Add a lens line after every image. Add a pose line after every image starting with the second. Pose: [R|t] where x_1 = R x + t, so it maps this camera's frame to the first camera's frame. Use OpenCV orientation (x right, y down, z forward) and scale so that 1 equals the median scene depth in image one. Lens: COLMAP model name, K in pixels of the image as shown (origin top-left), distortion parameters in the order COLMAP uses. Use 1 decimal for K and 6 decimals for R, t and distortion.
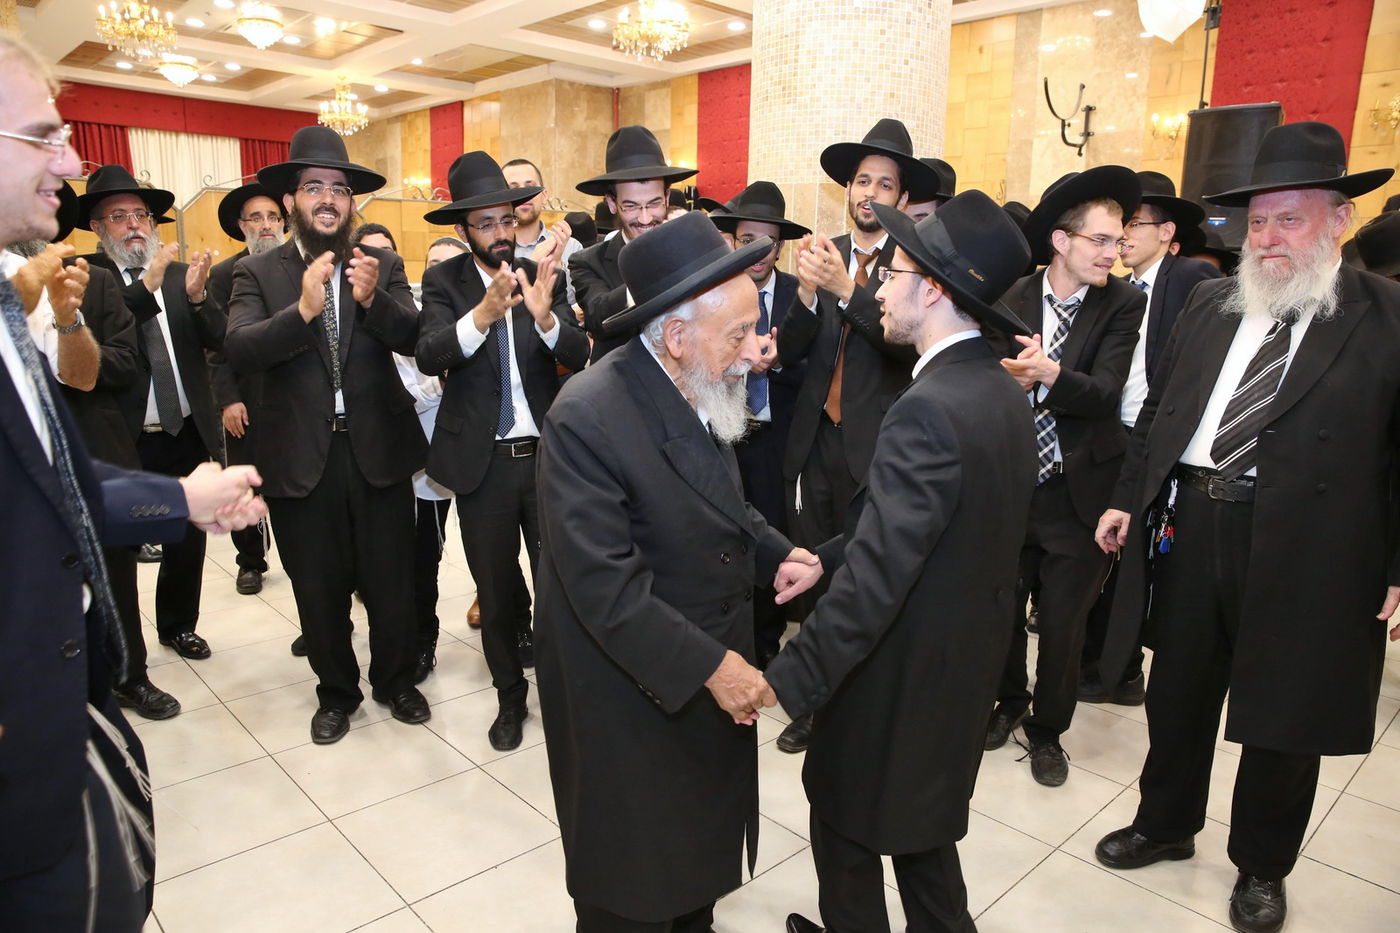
lens RADIAL K [[939.3, 0, 700.0], [0, 939.3, 466.5], [0, 0, 1]] dist [-0.108336, 0.084570]
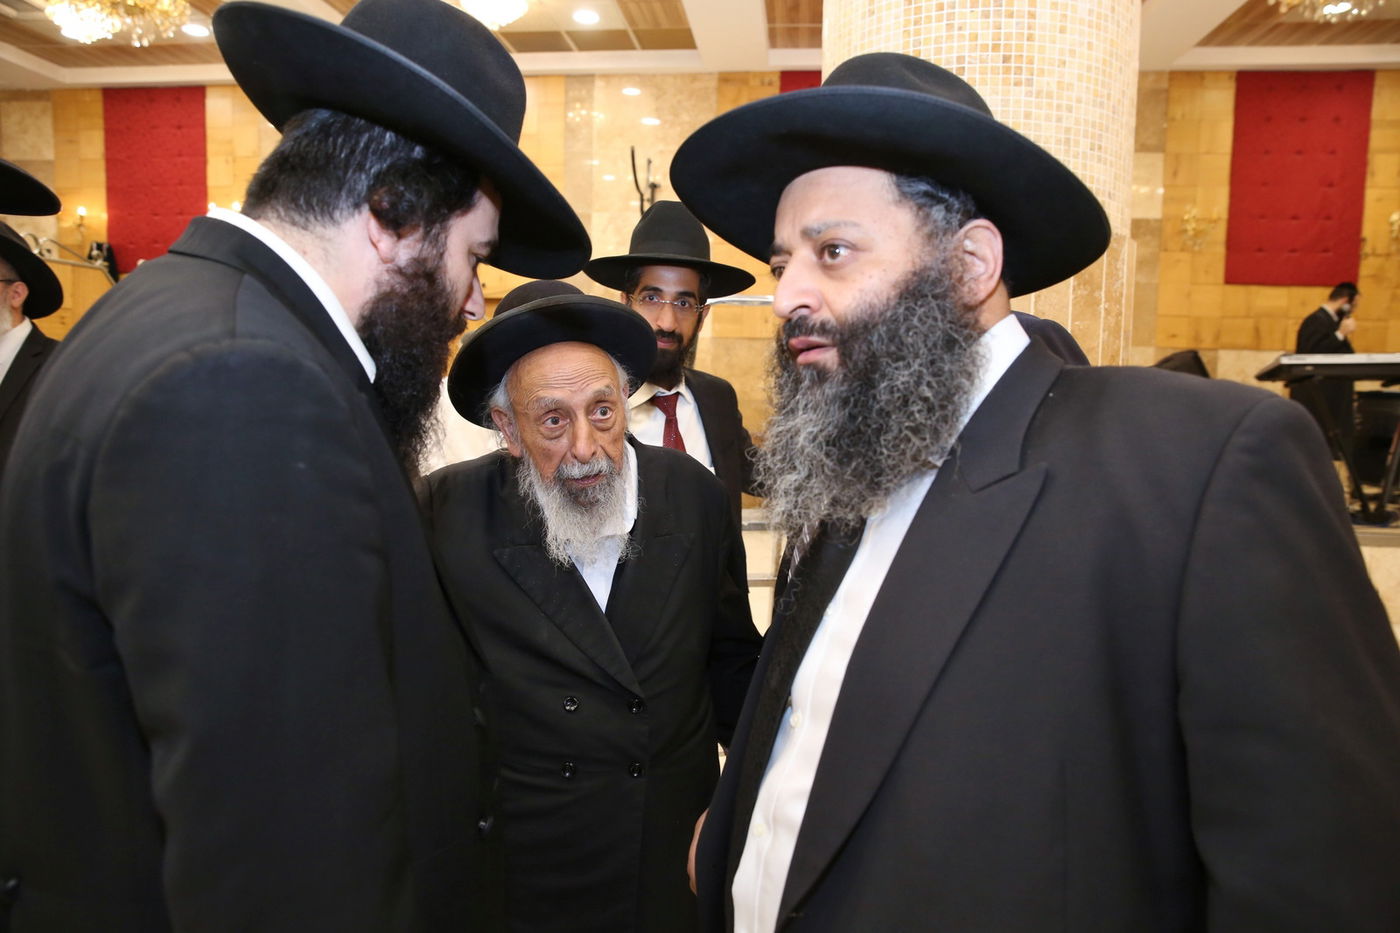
lens RADIAL K [[939.3, 0, 700.0], [0, 939.3, 466.5], [0, 0, 1]] dist [-0.108336, 0.084570]
pose [[0.766531, -0.069541, 0.638432, -0.160171], [0.125710, 0.991136, -0.042975, -0.056533], [-0.629784, 0.113199, 0.768478, 0.258076]]
